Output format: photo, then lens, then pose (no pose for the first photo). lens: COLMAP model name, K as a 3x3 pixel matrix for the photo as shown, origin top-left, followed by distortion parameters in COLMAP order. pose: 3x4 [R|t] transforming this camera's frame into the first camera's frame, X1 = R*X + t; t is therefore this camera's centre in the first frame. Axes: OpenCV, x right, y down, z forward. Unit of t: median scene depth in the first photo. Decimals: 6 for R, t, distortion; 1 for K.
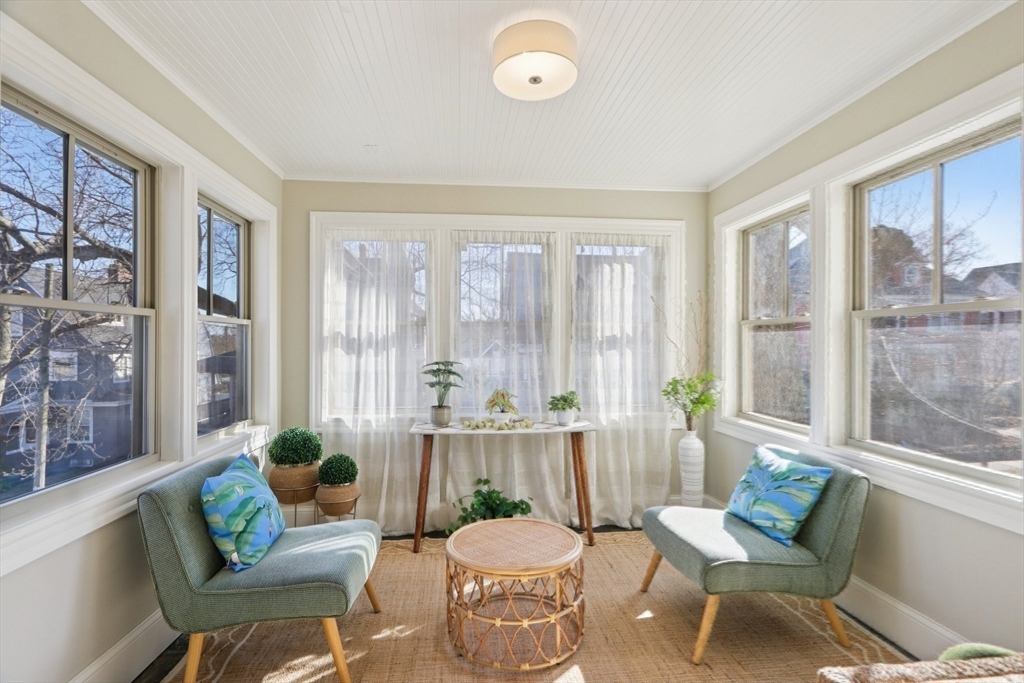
lens RADIAL K [[481.4, 0, 512.3], [0, 481.4, 341.1], [0, 0, 1]] dist [-0.001554, -0.001350]
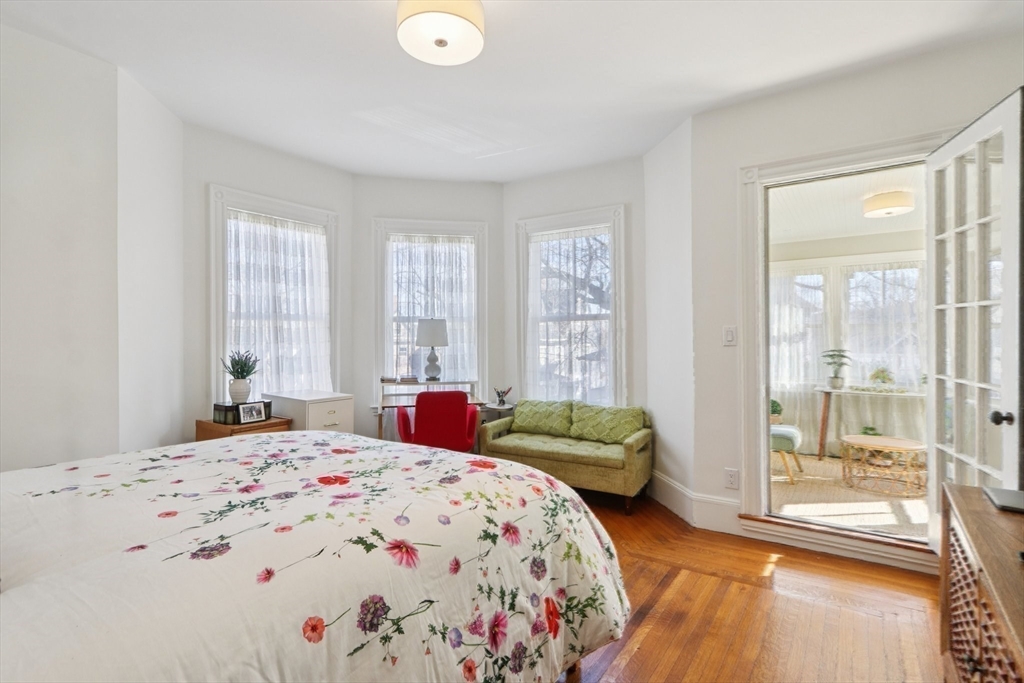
lens RADIAL K [[481.4, 0, 516.3], [0, 481.4, 335.6], [0, 0, 1]] dist [-0.001554, -0.001350]
pose [[0.773967, -0.009258, -0.633158, 0.046734], [0.008170, 0.999956, -0.004635, -0.006984], [0.633173, -0.001585, 0.774009, -0.934335]]
